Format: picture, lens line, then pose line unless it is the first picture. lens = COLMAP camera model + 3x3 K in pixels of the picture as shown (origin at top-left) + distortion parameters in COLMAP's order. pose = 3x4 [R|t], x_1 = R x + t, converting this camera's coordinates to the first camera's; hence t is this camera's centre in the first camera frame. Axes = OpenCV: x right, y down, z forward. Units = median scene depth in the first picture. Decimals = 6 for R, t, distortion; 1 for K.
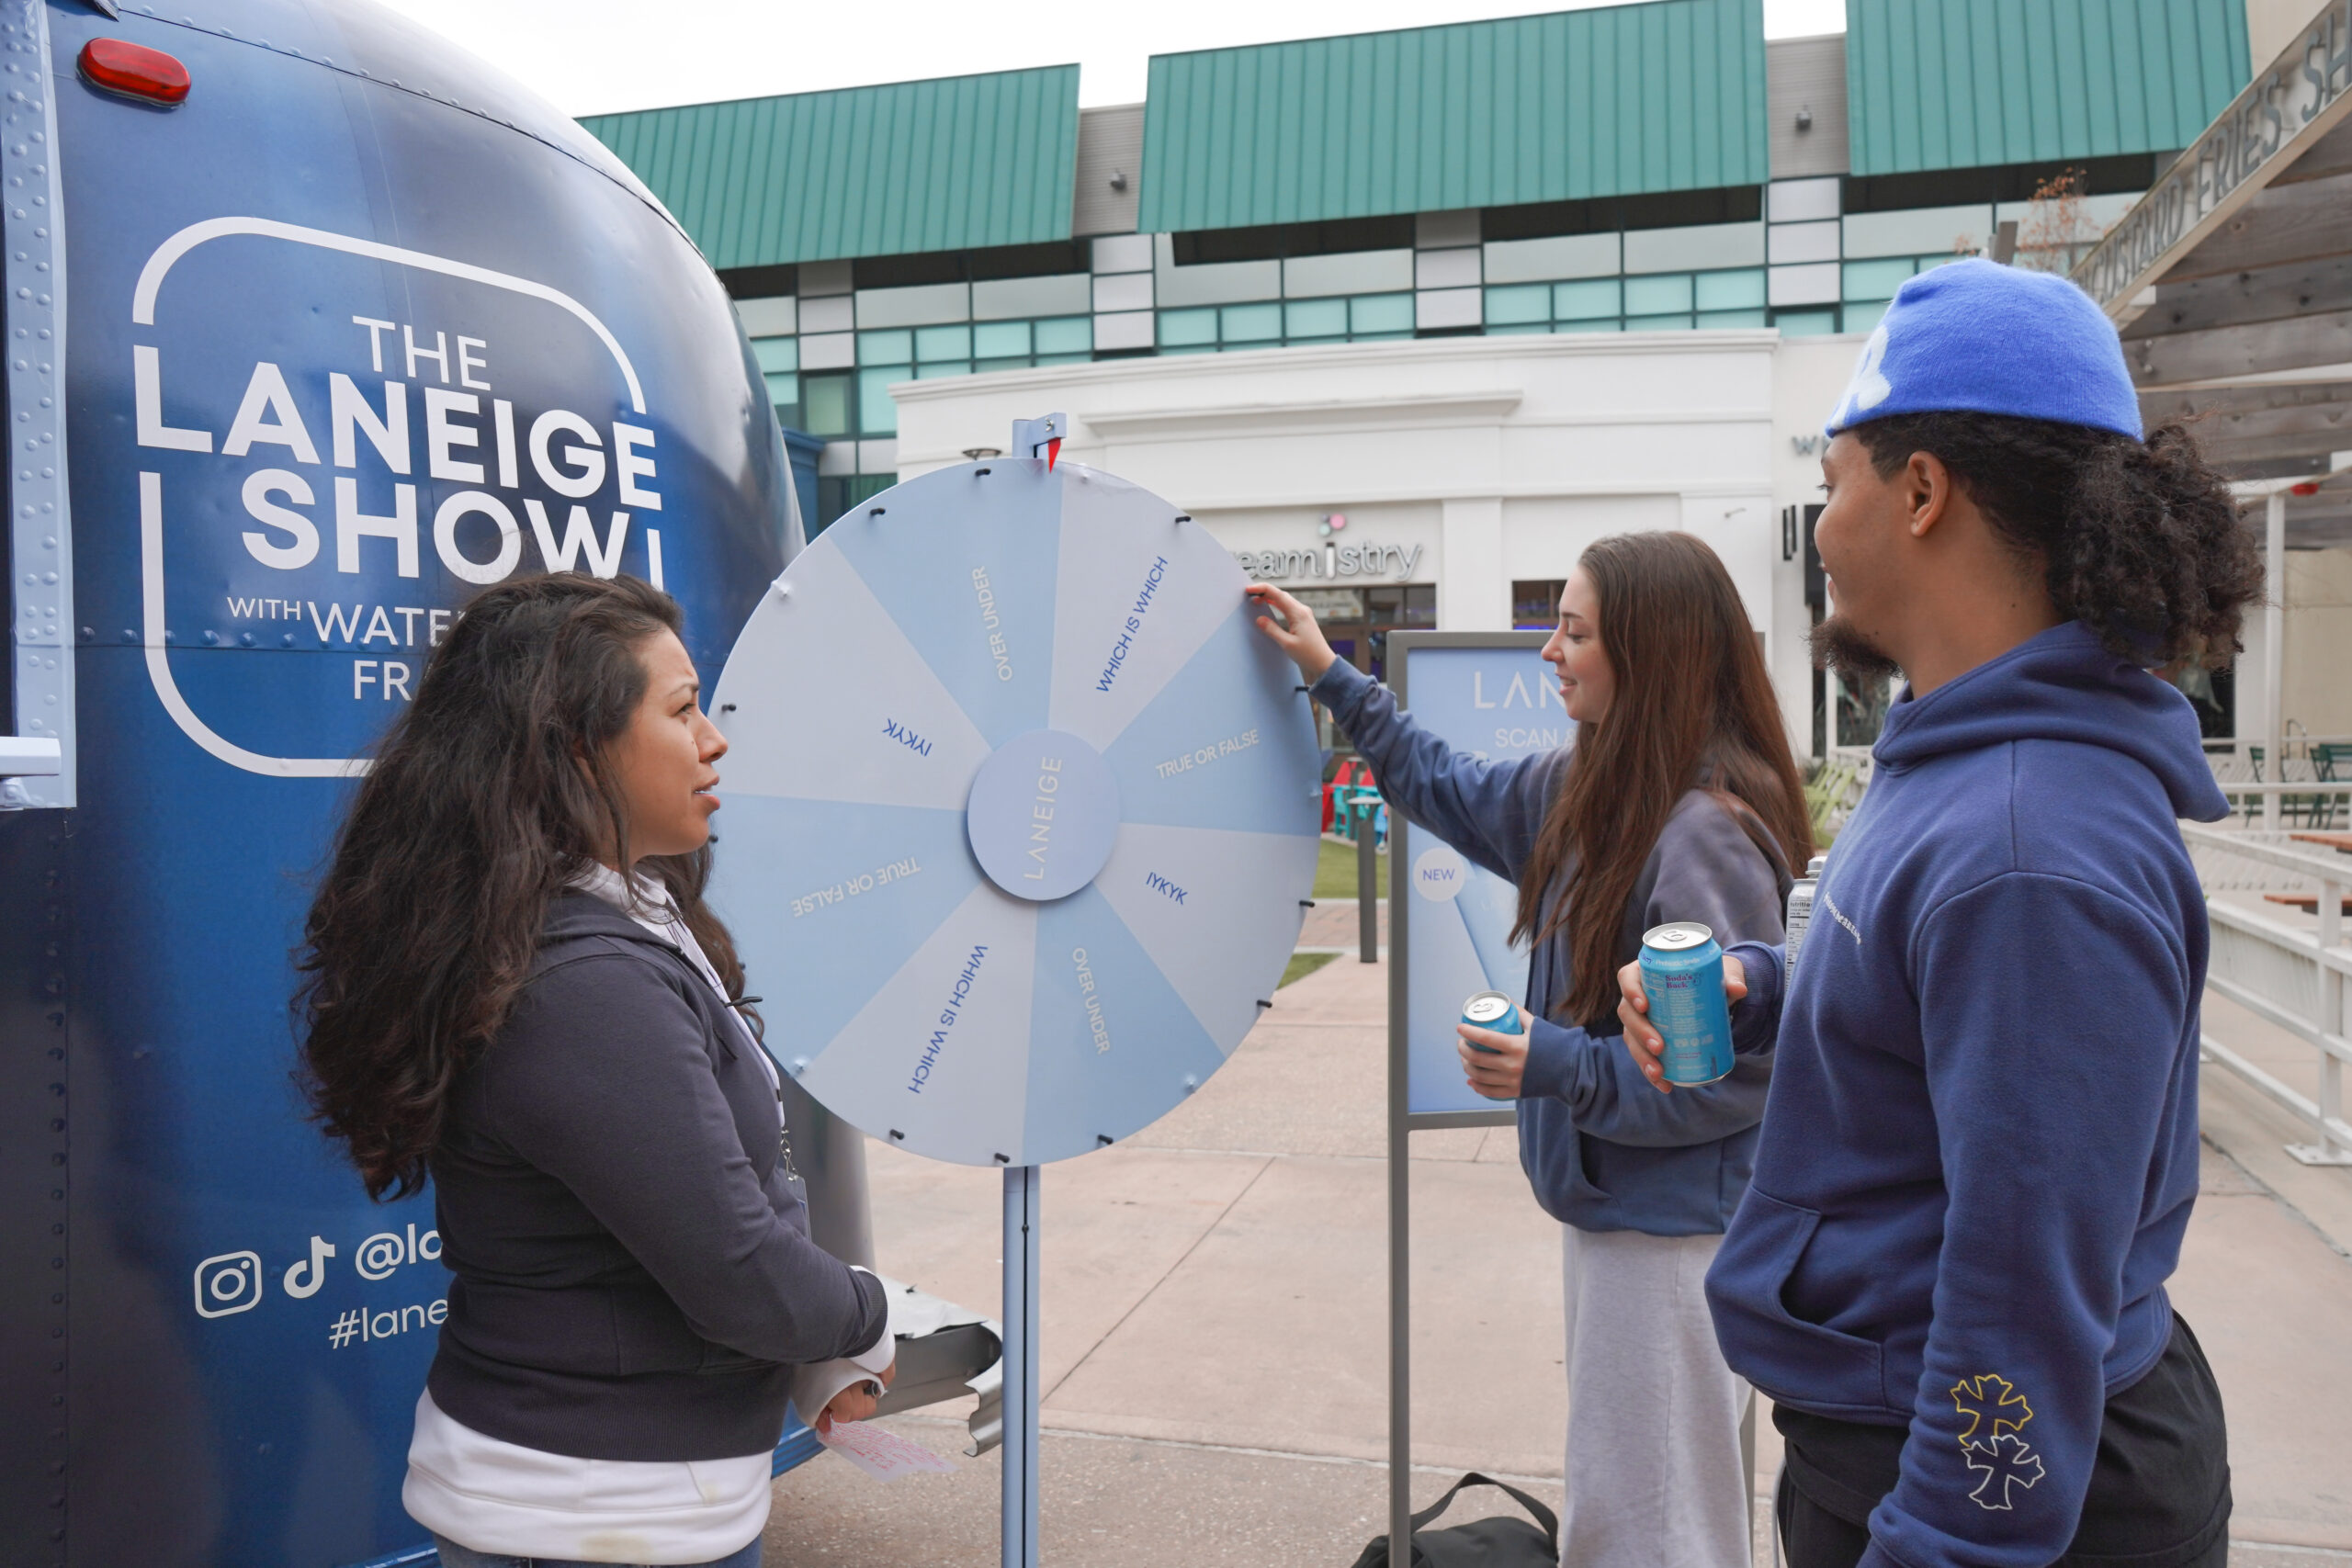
lens RADIAL K [[1875.1, 0, 1172.6], [0, 1875.1, 779.1], [0, 0, 1]] dist [-0.011987, 0.013263]
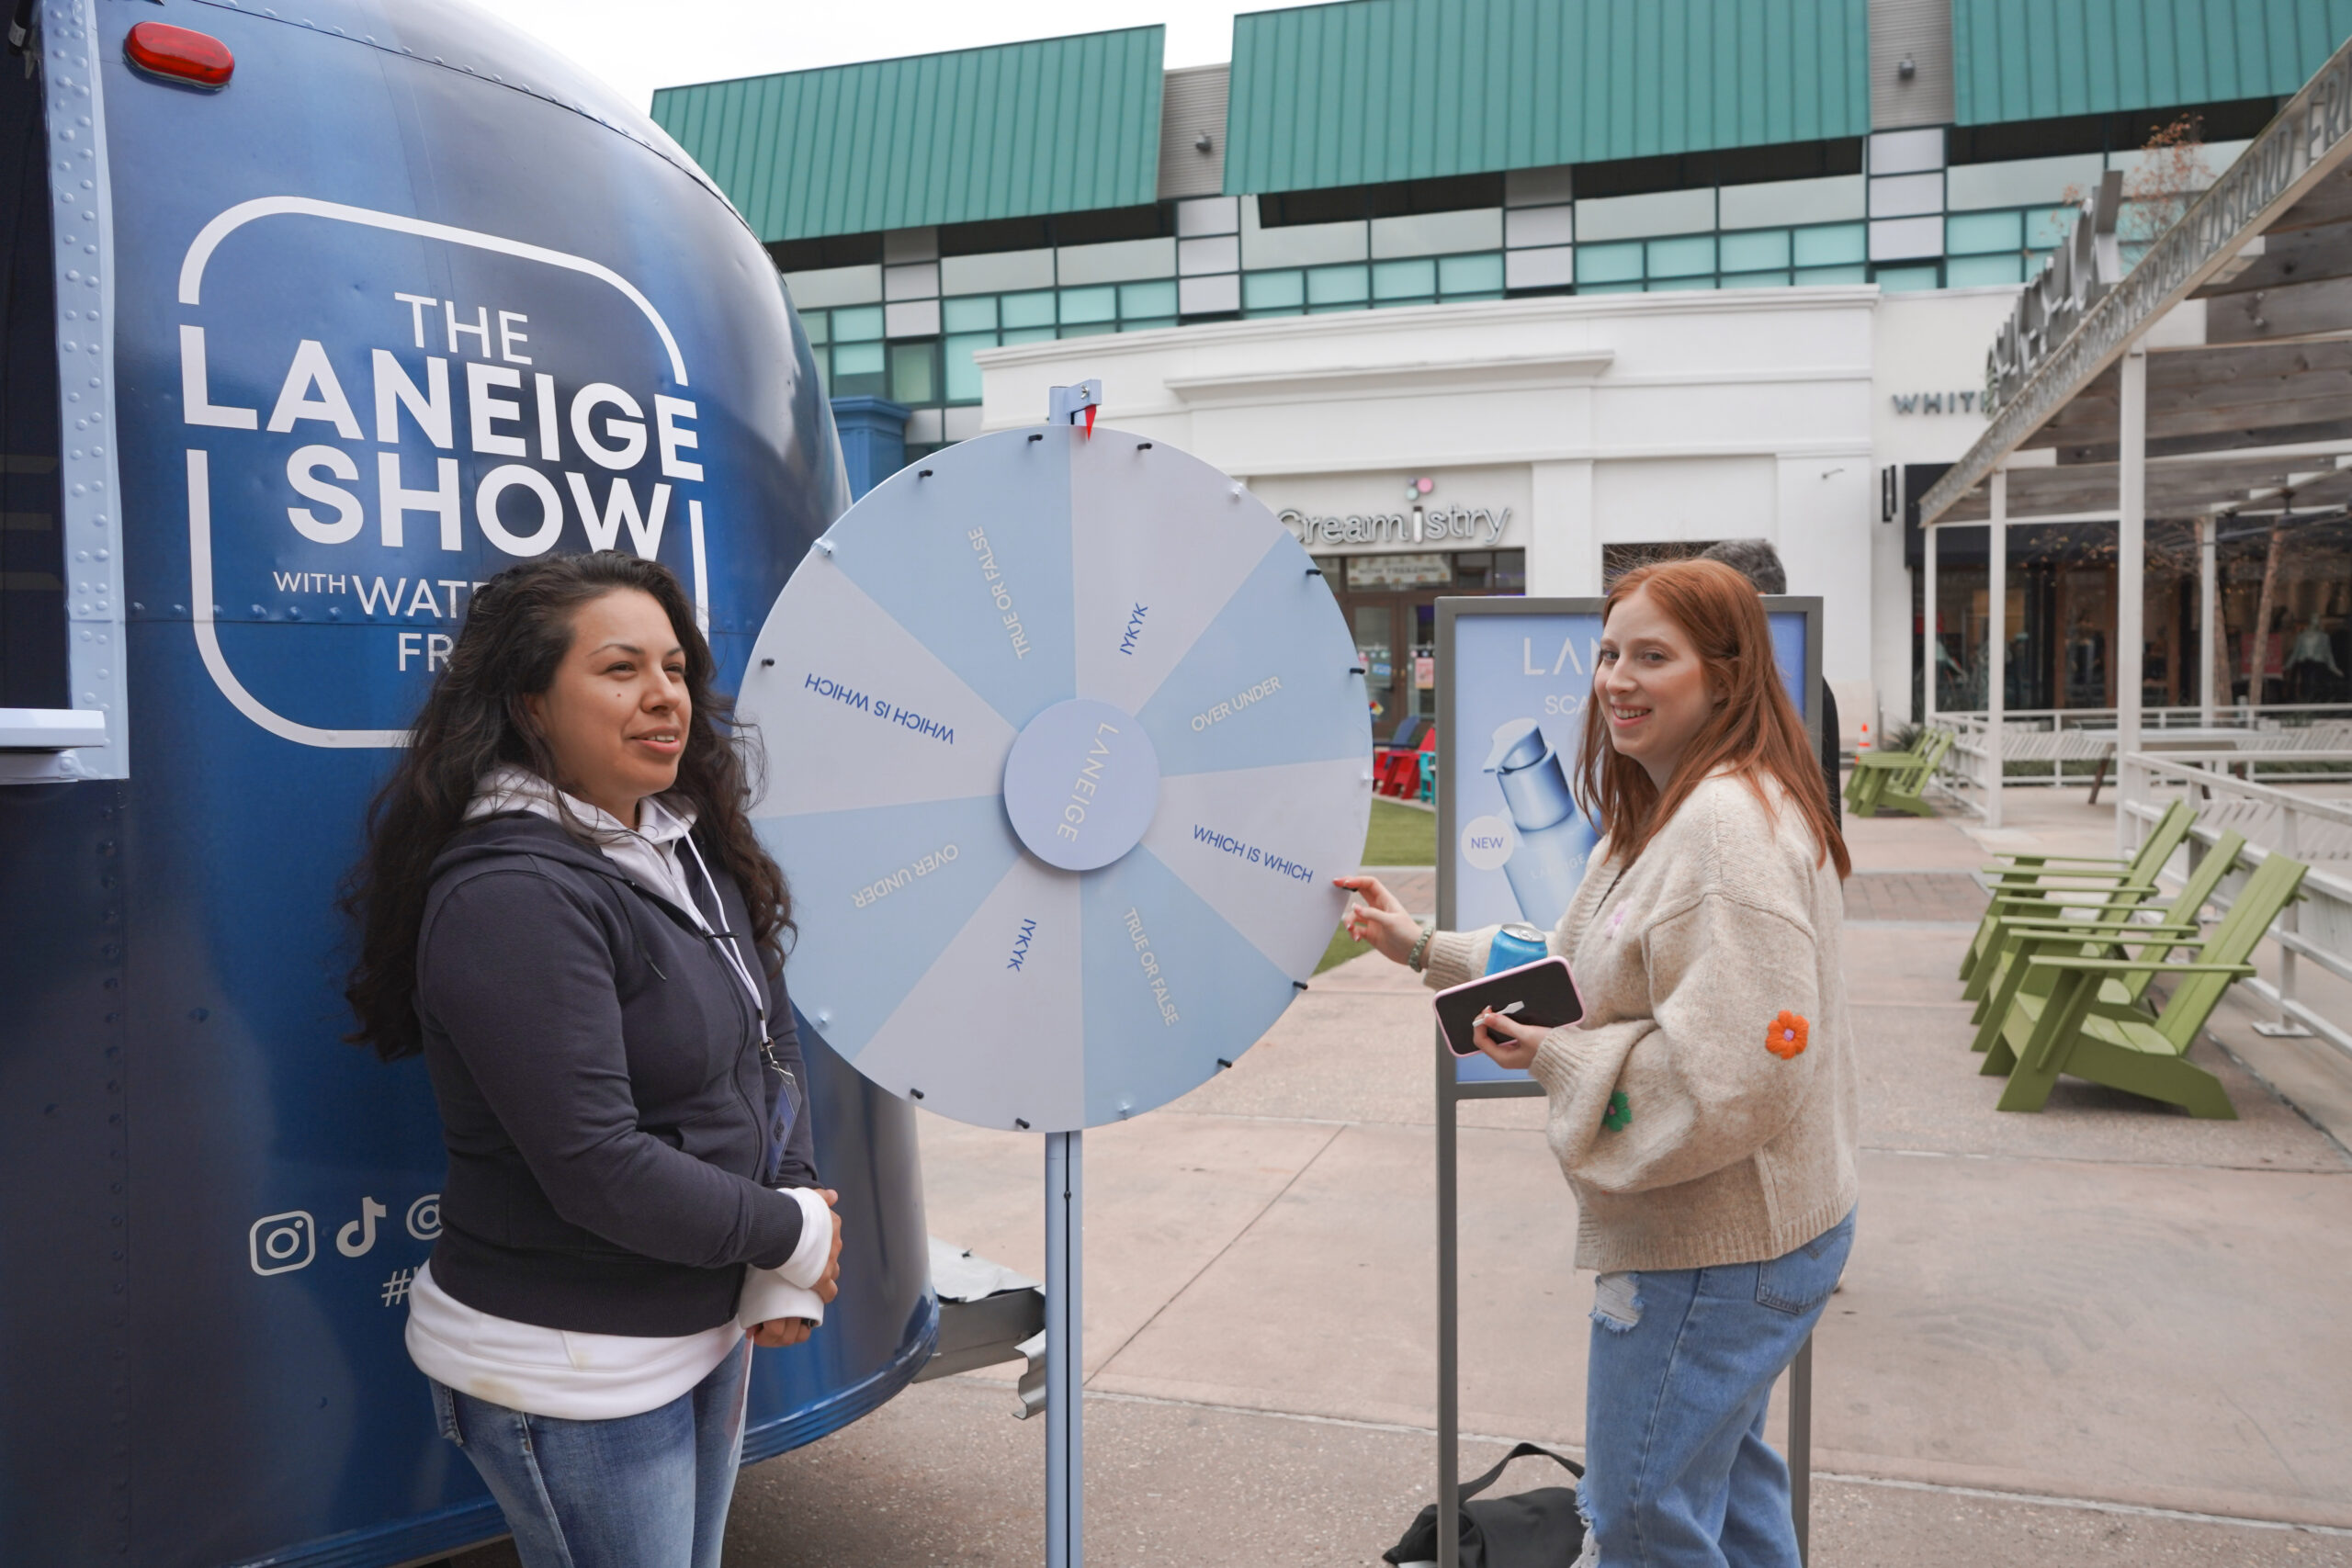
lens RADIAL K [[1878.9, 0, 1176.0], [0, 1878.9, 784.0], [0, 0, 1]] dist [-0.014959, 0.007999]
pose [[0.998923, -0.000762, -0.046392, 0.028362], [0.001705, 0.999792, 0.020303, -0.001432], [0.046367, -0.020360, 0.998717, 0.001787]]
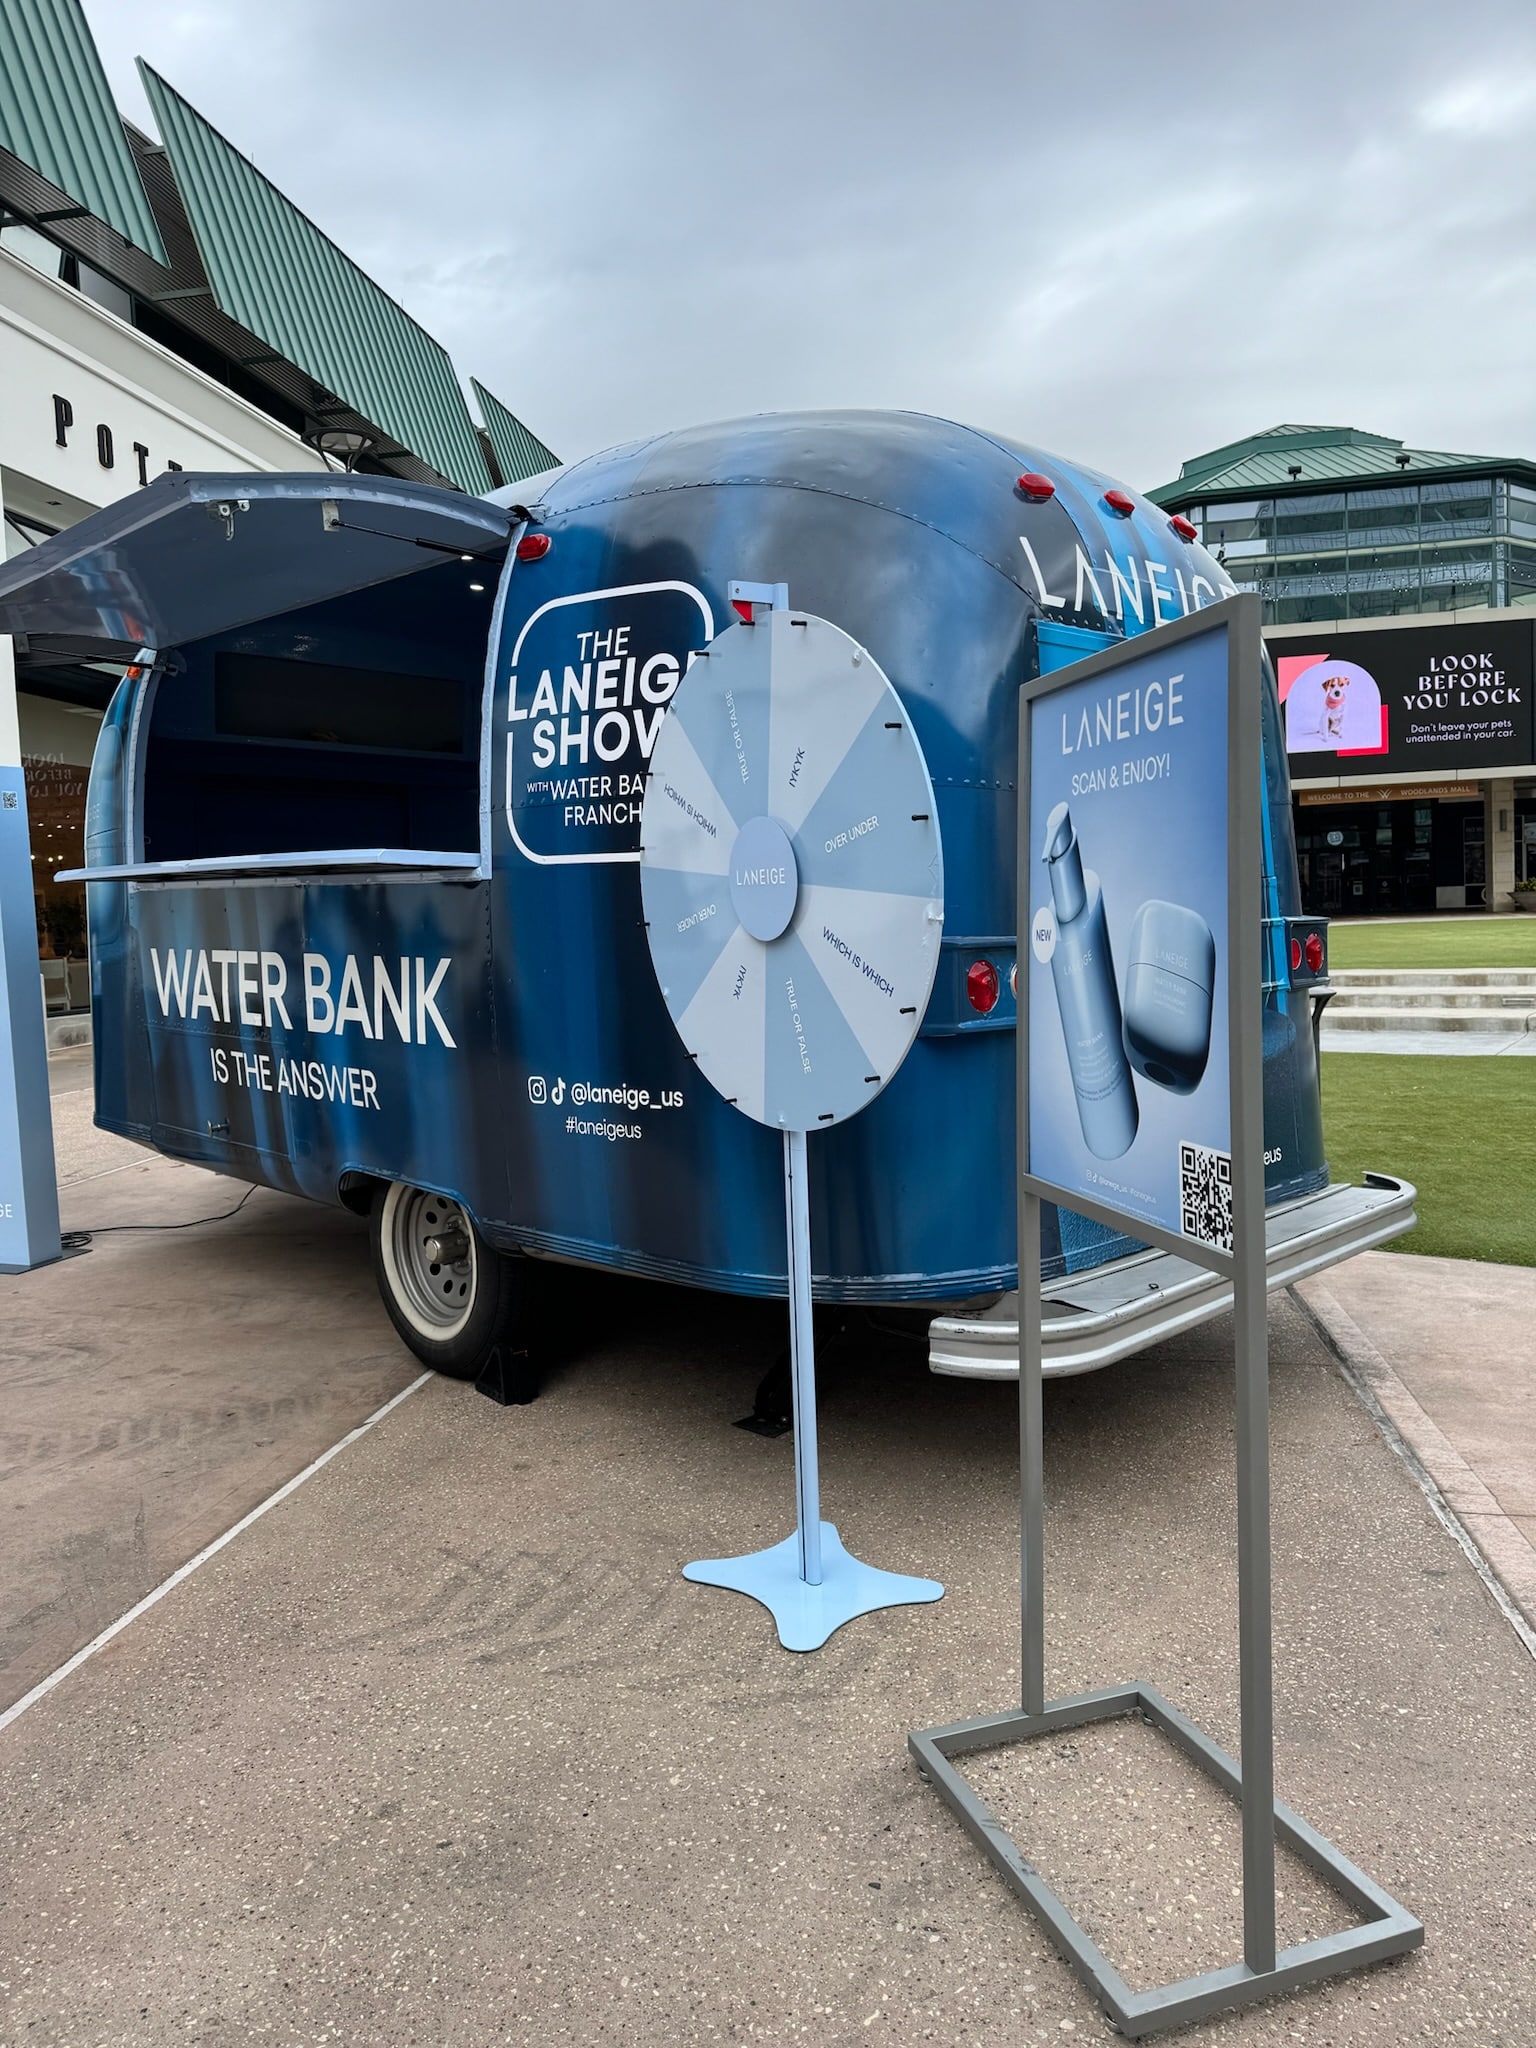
lens RADIAL K [[1420.6, 0, 768.0], [0, 1420.6, 1024.0], [0, 0, 1]] dist [0.150693, -0.249535]
pose [[0.080540, 0.081203, -0.993438, 1.070187], [0.005503, 0.996625, 0.081910, 0.043290], [0.996736, -0.012064, 0.079821, 0.990523]]
